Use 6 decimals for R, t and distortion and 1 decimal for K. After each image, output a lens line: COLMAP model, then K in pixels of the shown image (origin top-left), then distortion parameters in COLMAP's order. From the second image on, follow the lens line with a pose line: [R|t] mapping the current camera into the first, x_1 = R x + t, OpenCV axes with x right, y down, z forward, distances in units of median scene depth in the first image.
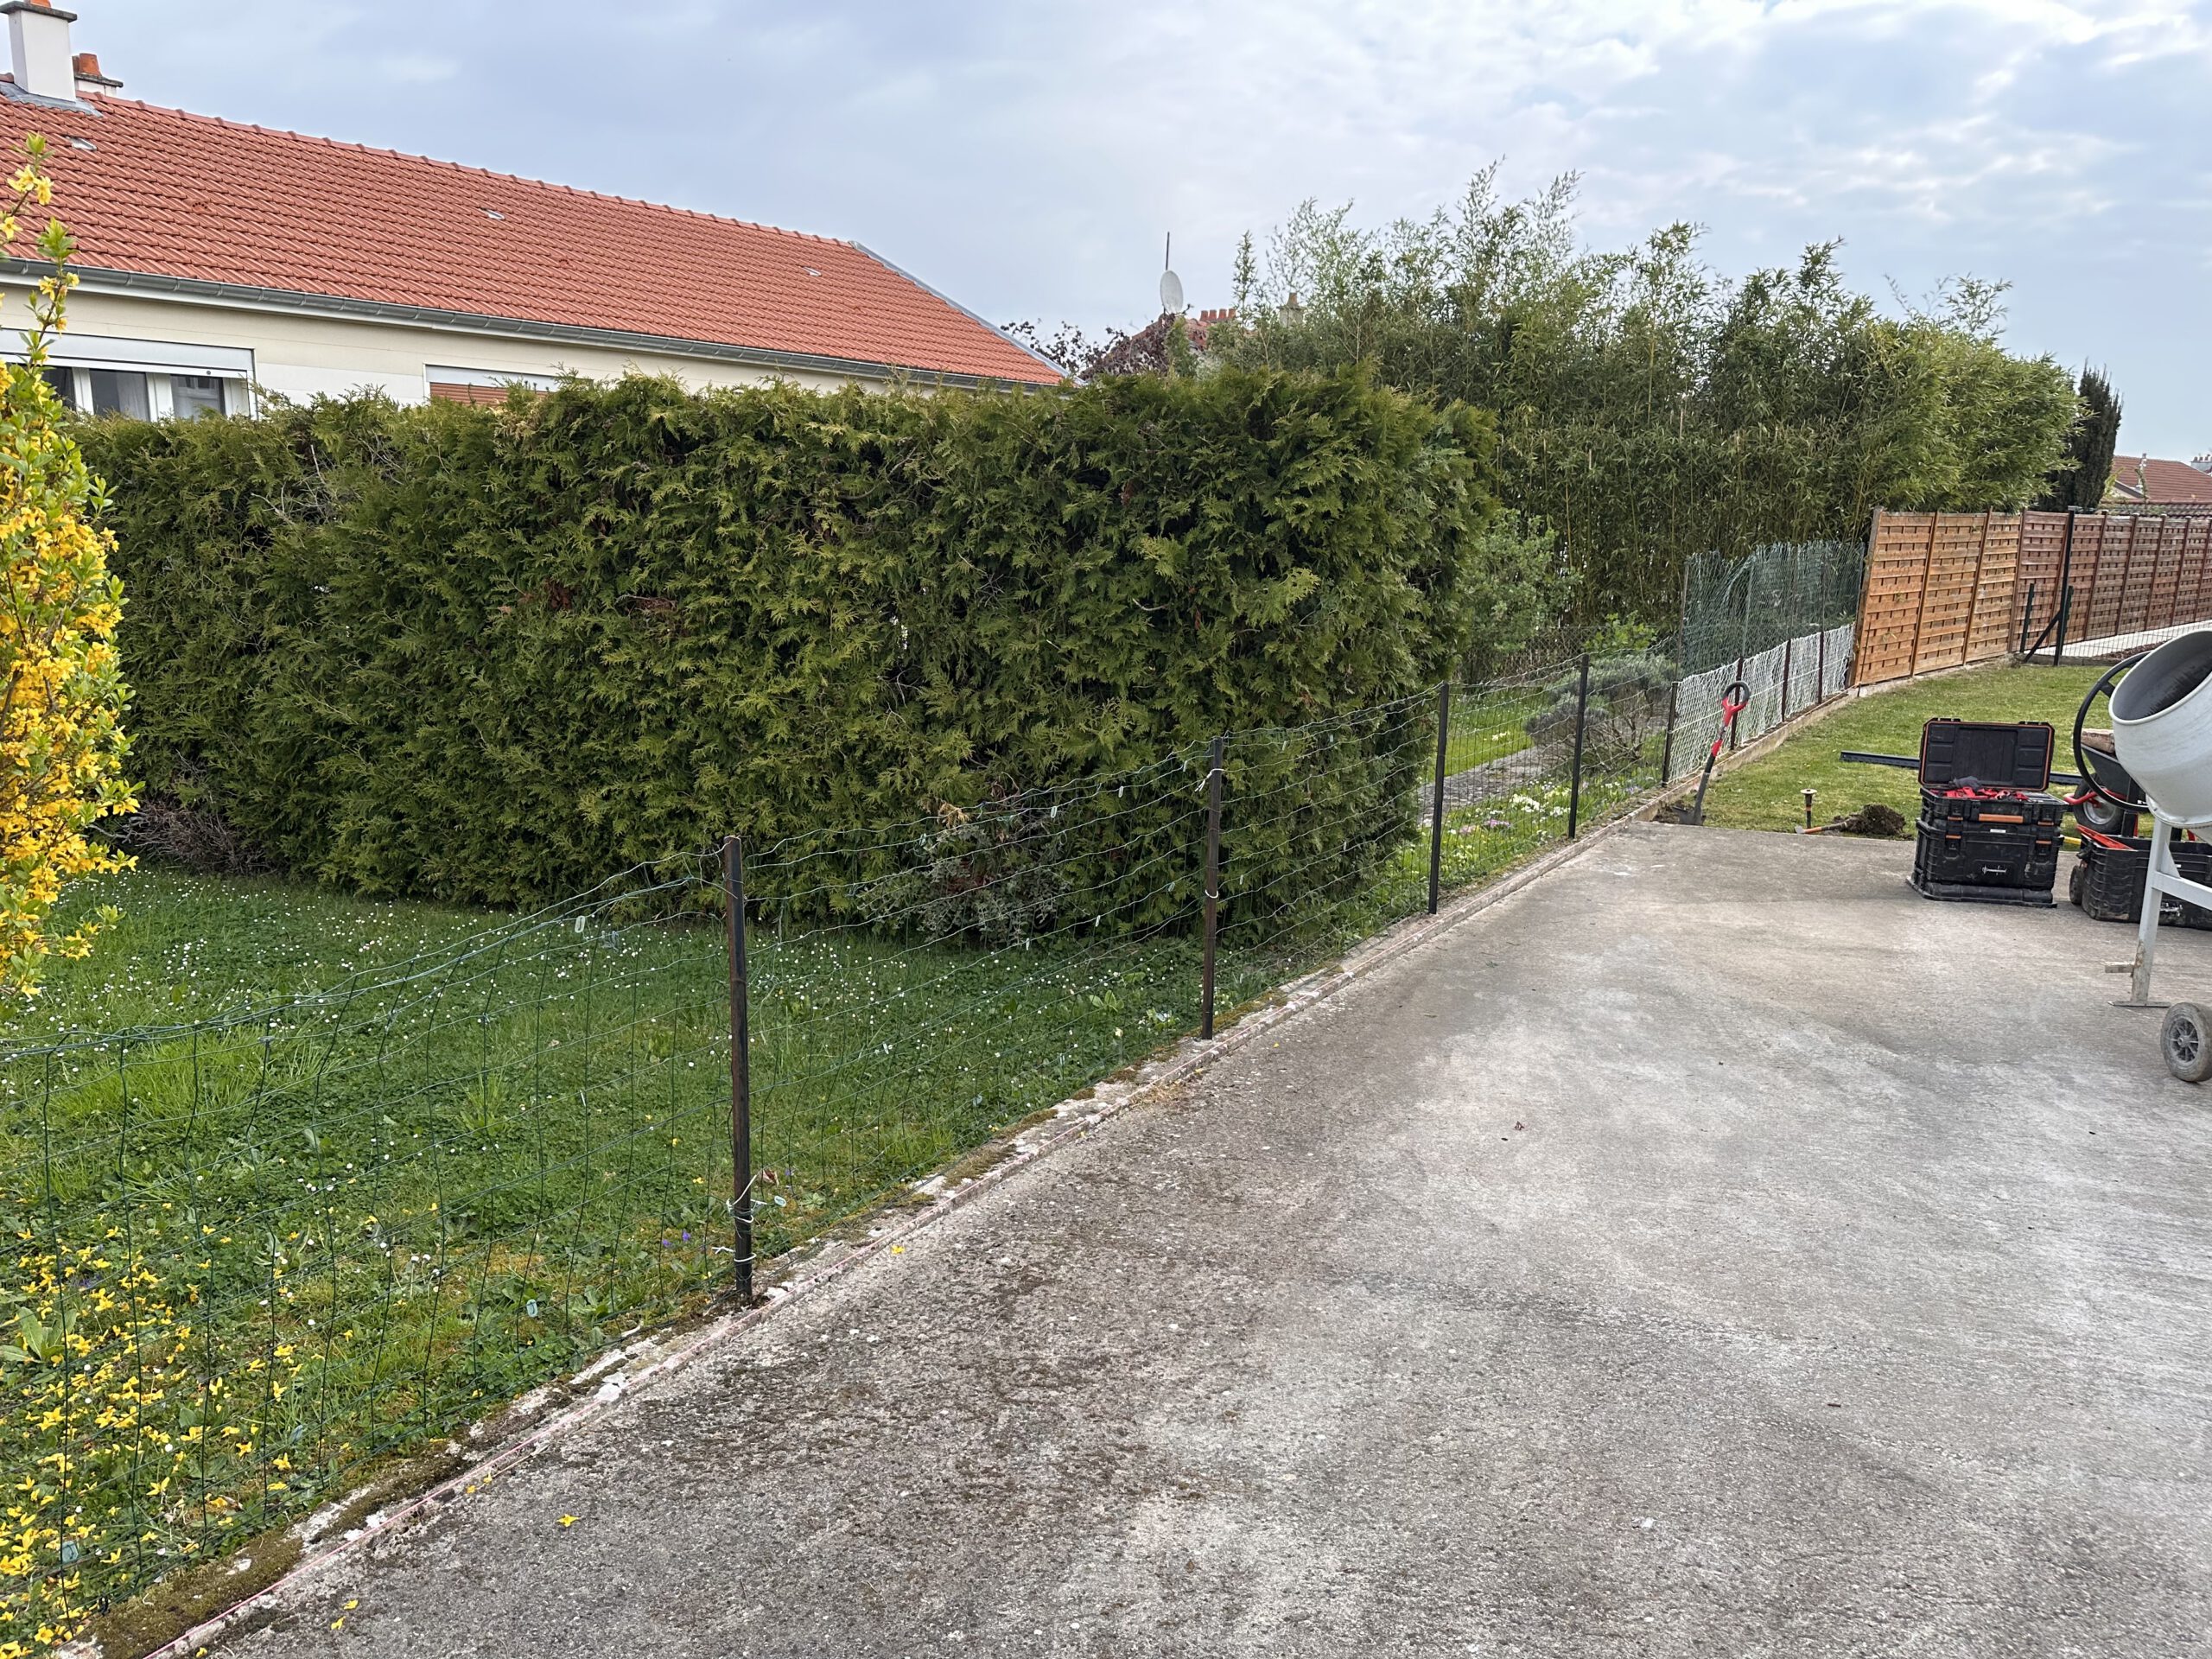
lens RADIAL K [[1547.8, 0, 1088.2], [0, 1547.8, 853.0], [0, 0, 1]] dist [0.051497, -0.061160]
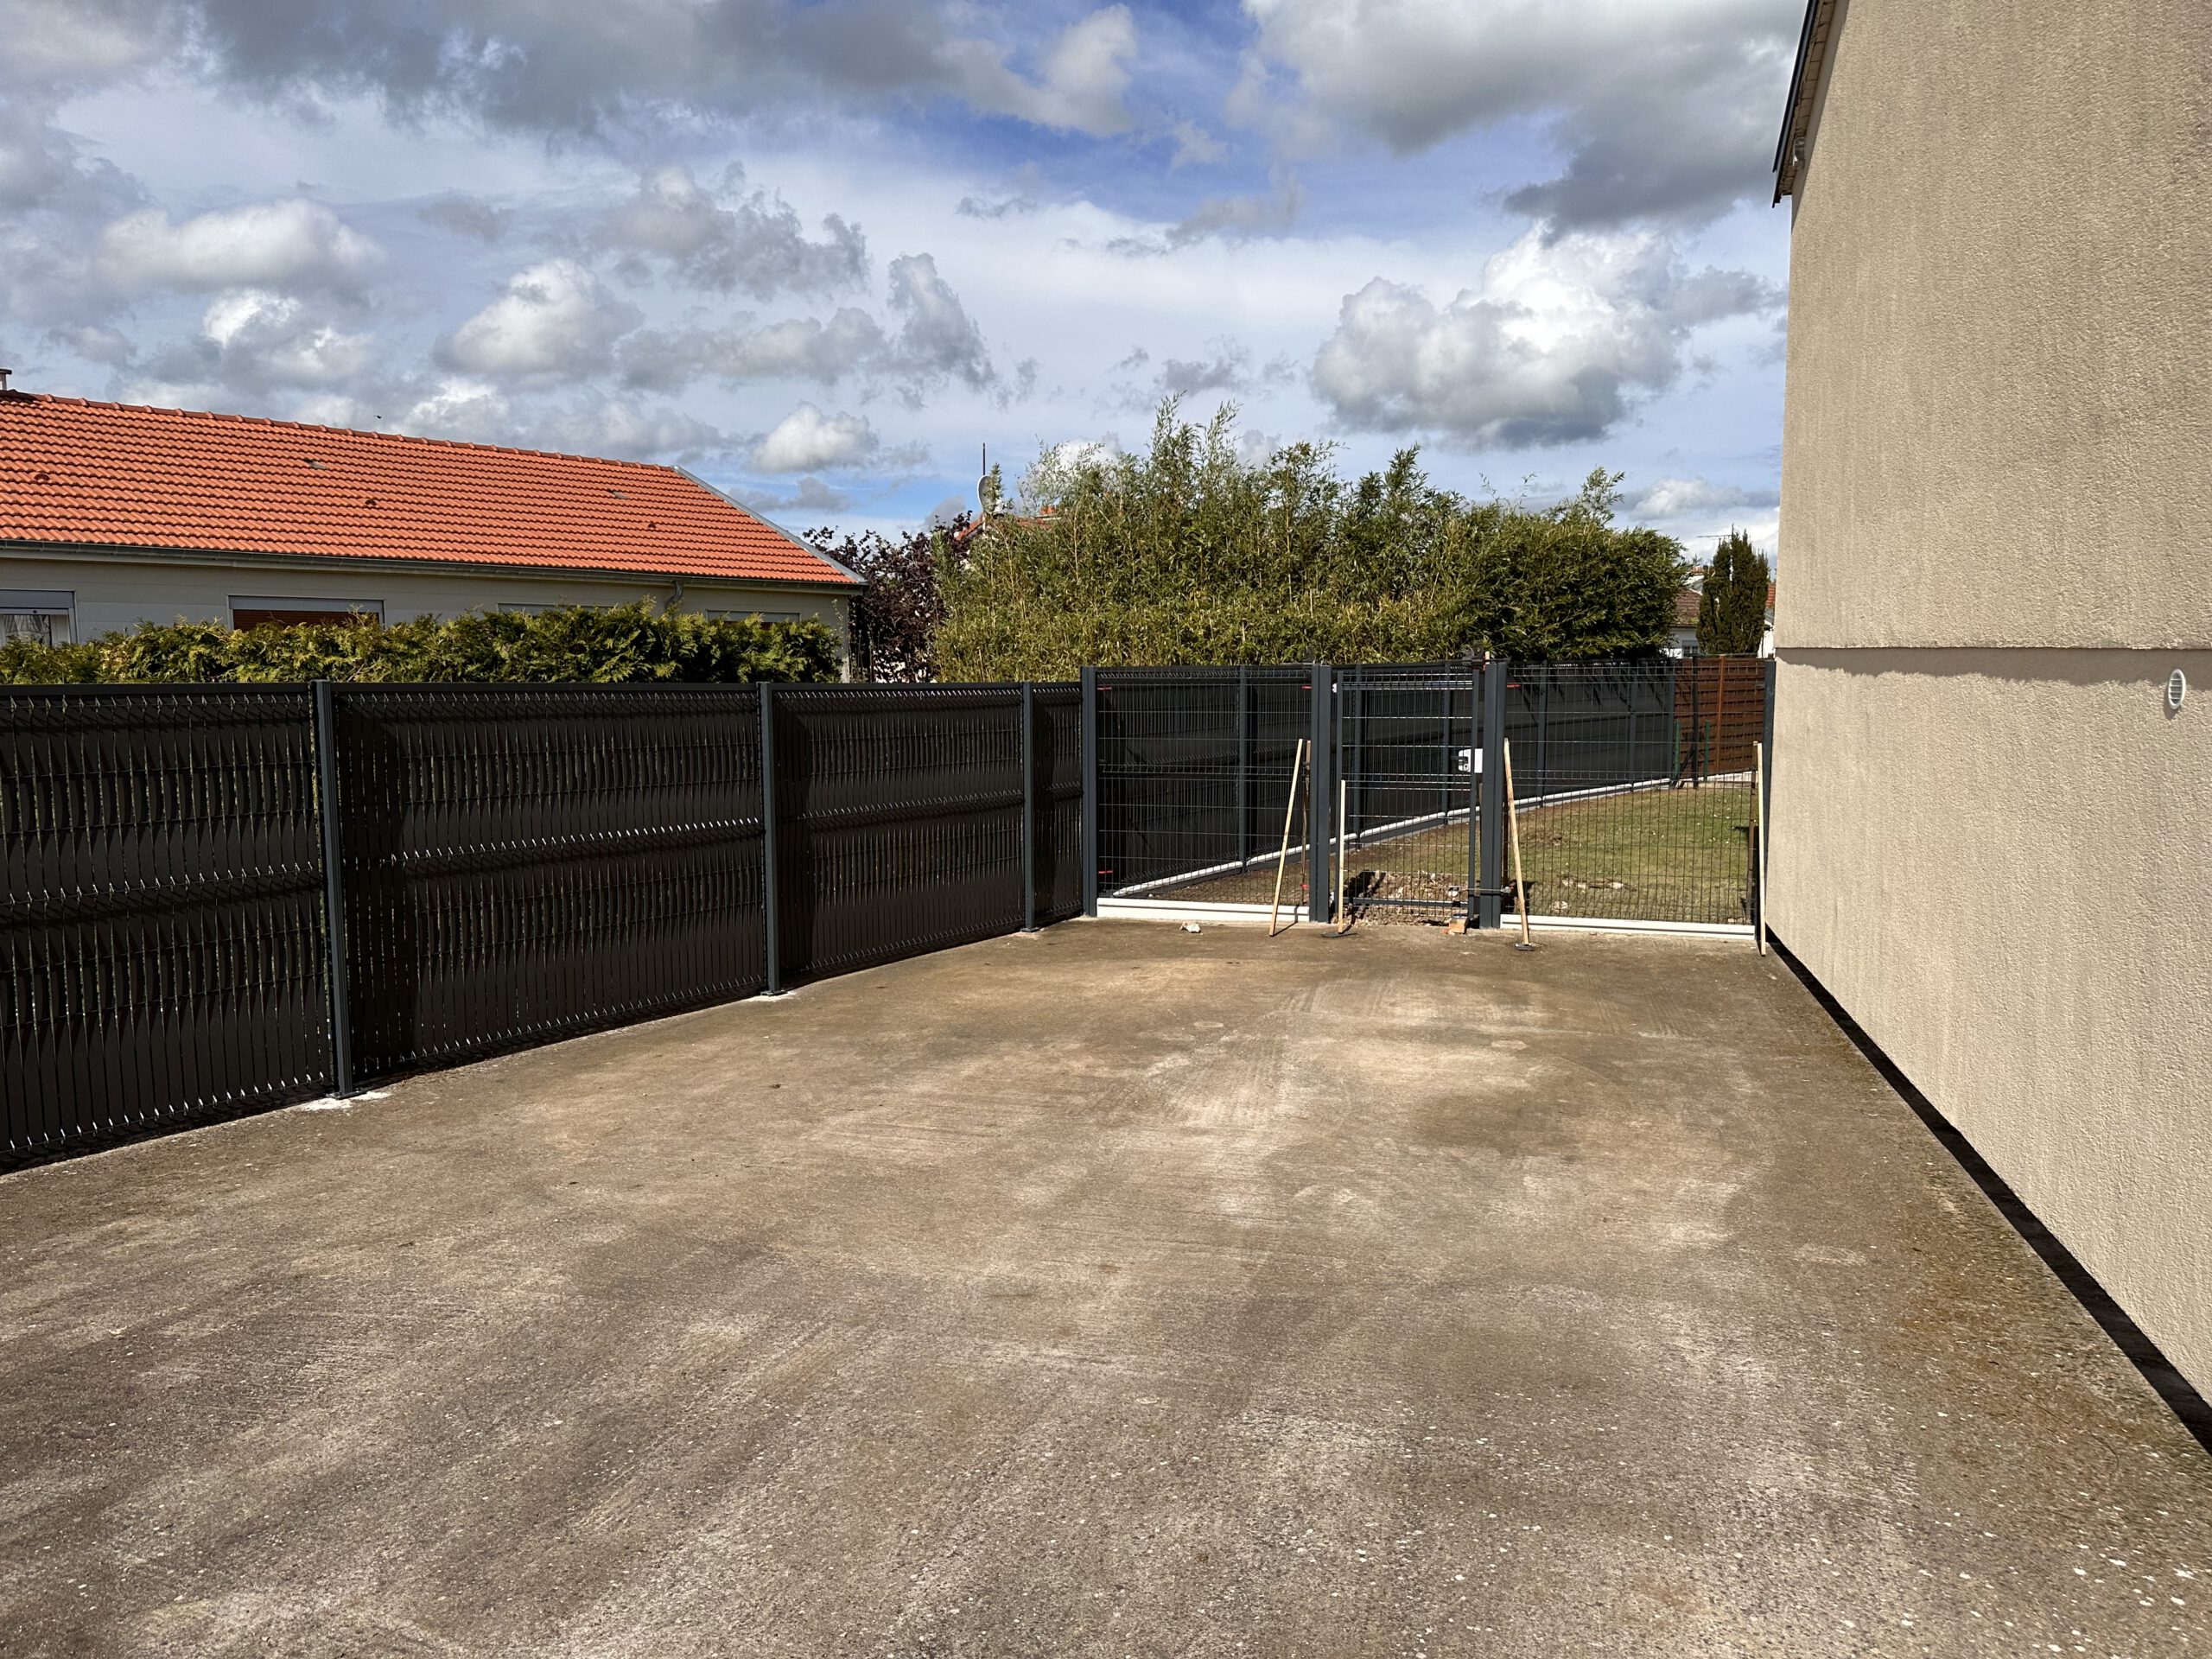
lens RADIAL K [[1547.8, 0, 1099.5], [0, 1547.8, 867.4], [0, 0, 1]] dist [0.051497, -0.061160]
pose [[0.998819, -0.046403, 0.014380, 0.176796], [0.047603, 0.993938, -0.099100, 0.032796], [-0.009695, 0.099667, 0.994974, -0.139820]]
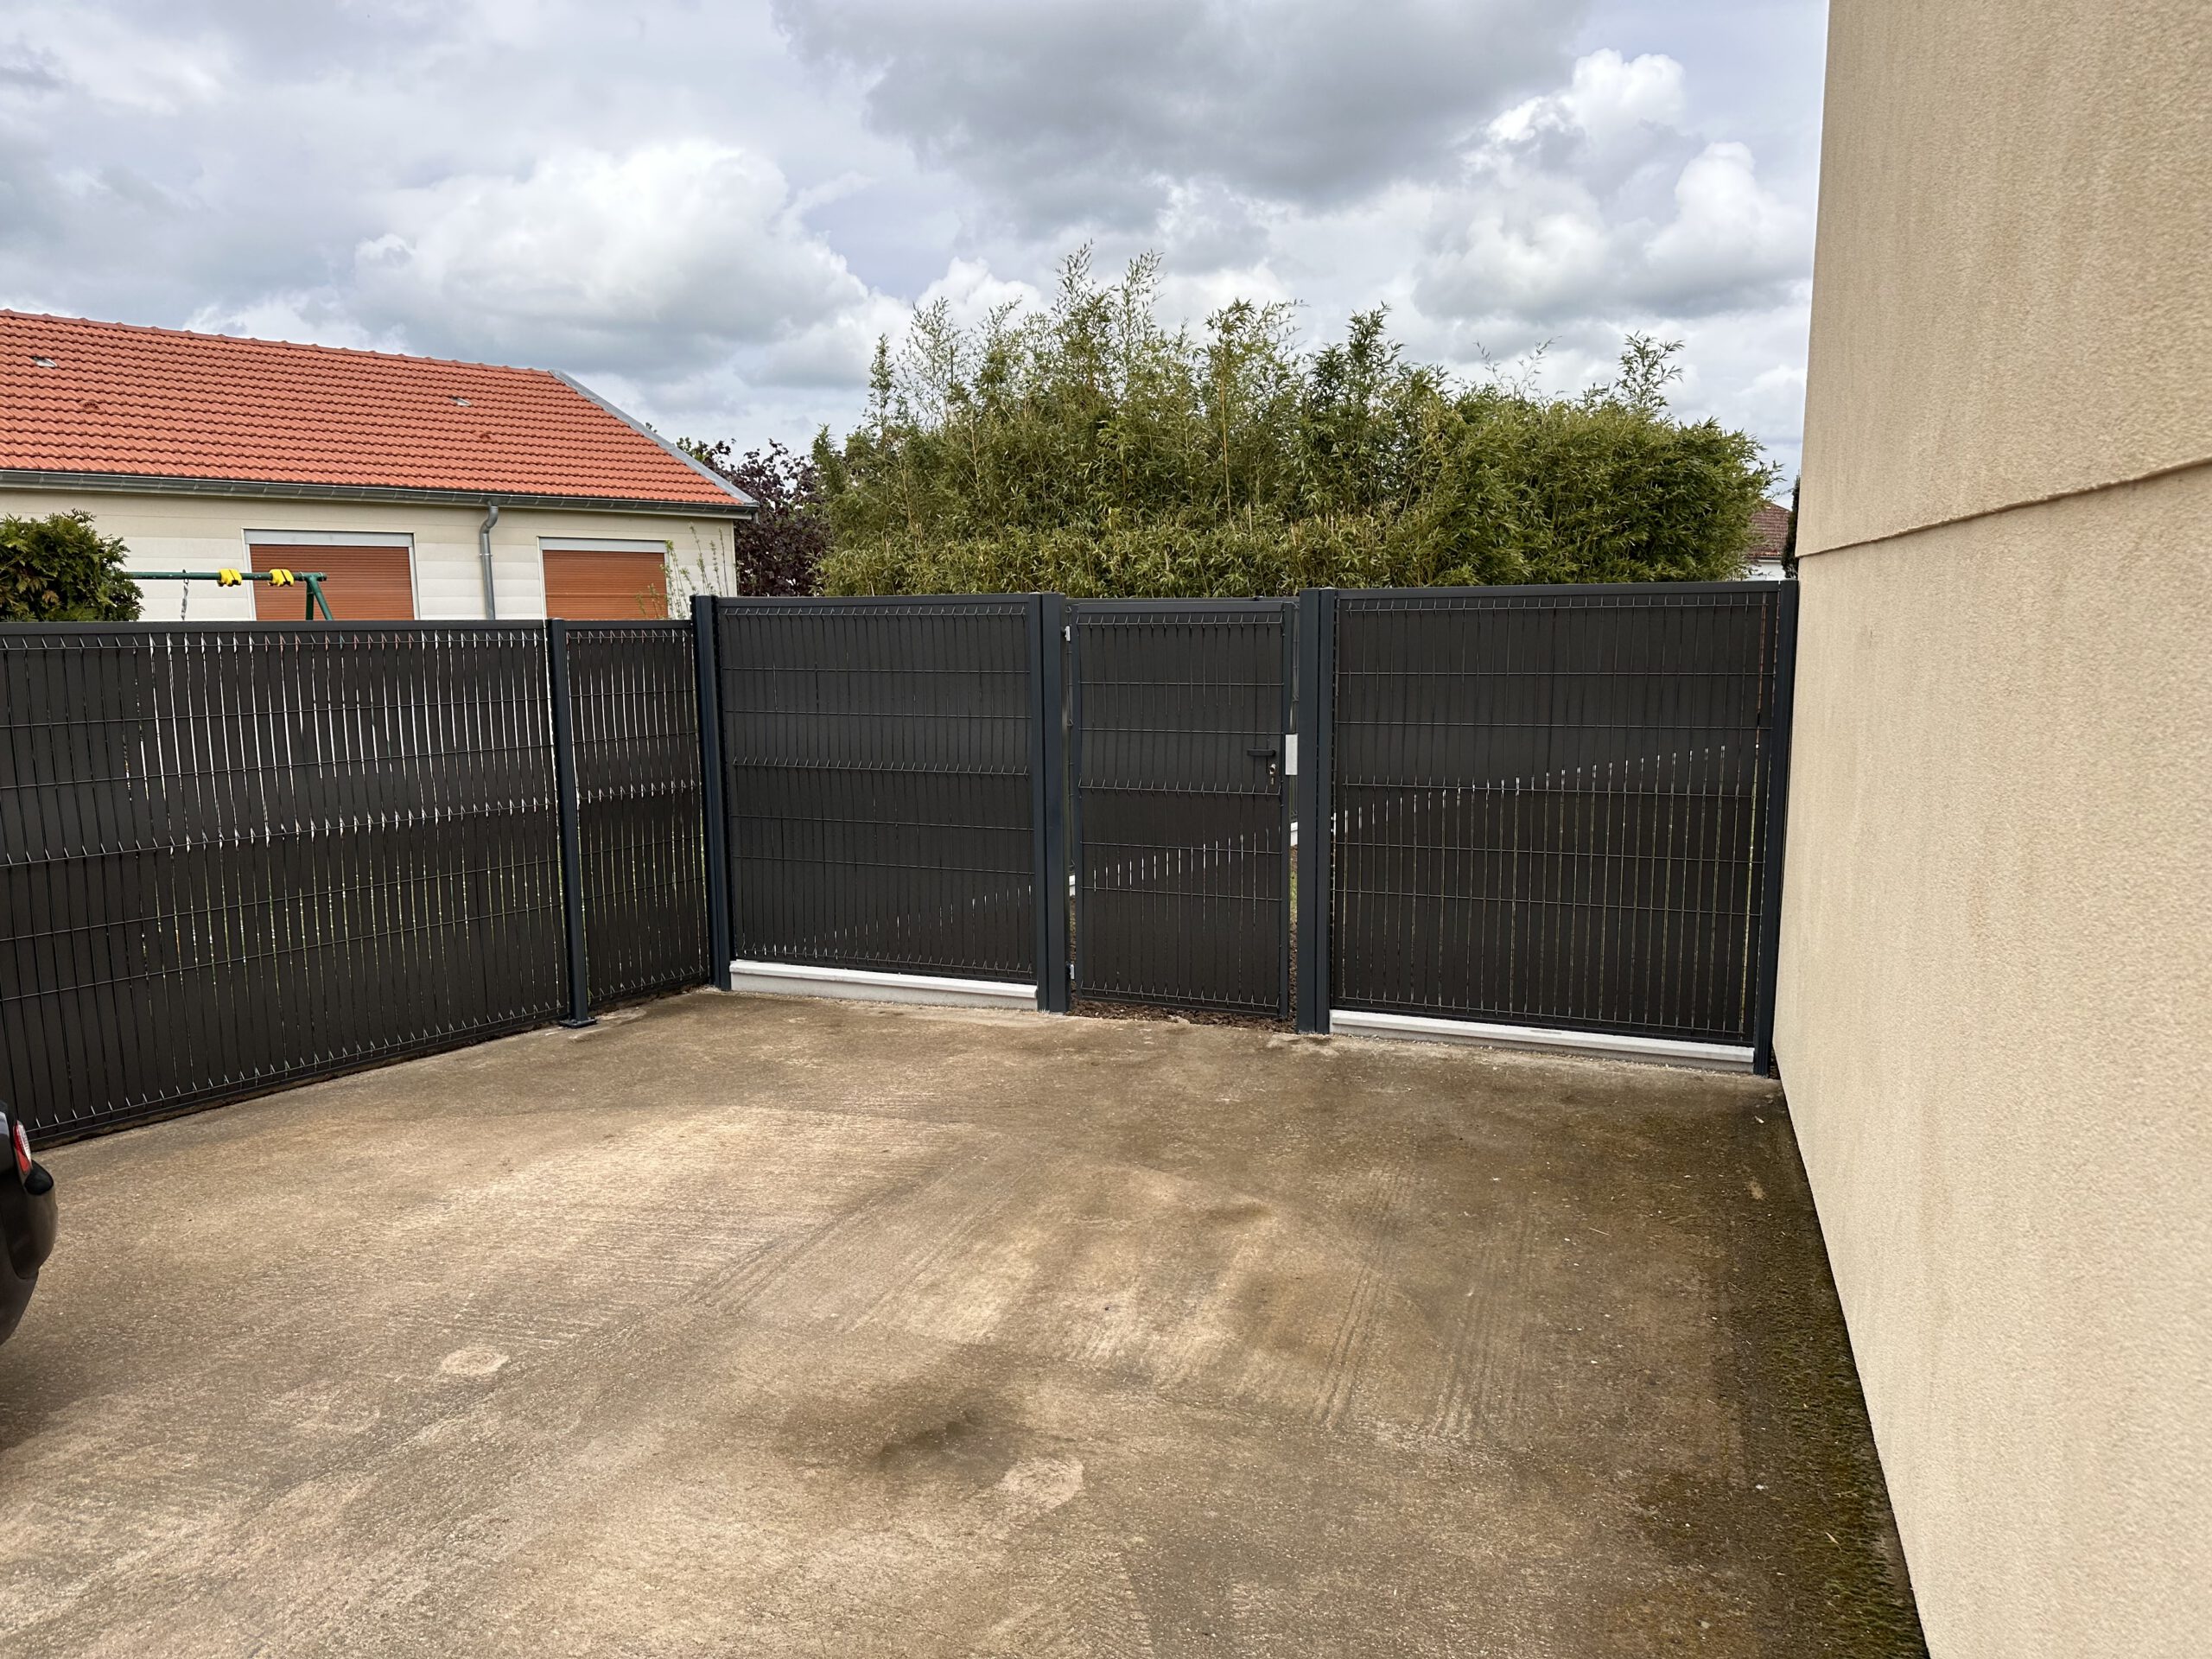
lens RADIAL K [[1547.8, 0, 1096.3], [0, 1547.8, 889.4], [0, 0, 1]] dist [0.051497, -0.061160]
pose [[0.997511, -0.038367, -0.059154, 0.308492], [0.035179, 0.997920, -0.054025, -0.012296], [0.061104, 0.051810, 0.996786, 0.095627]]
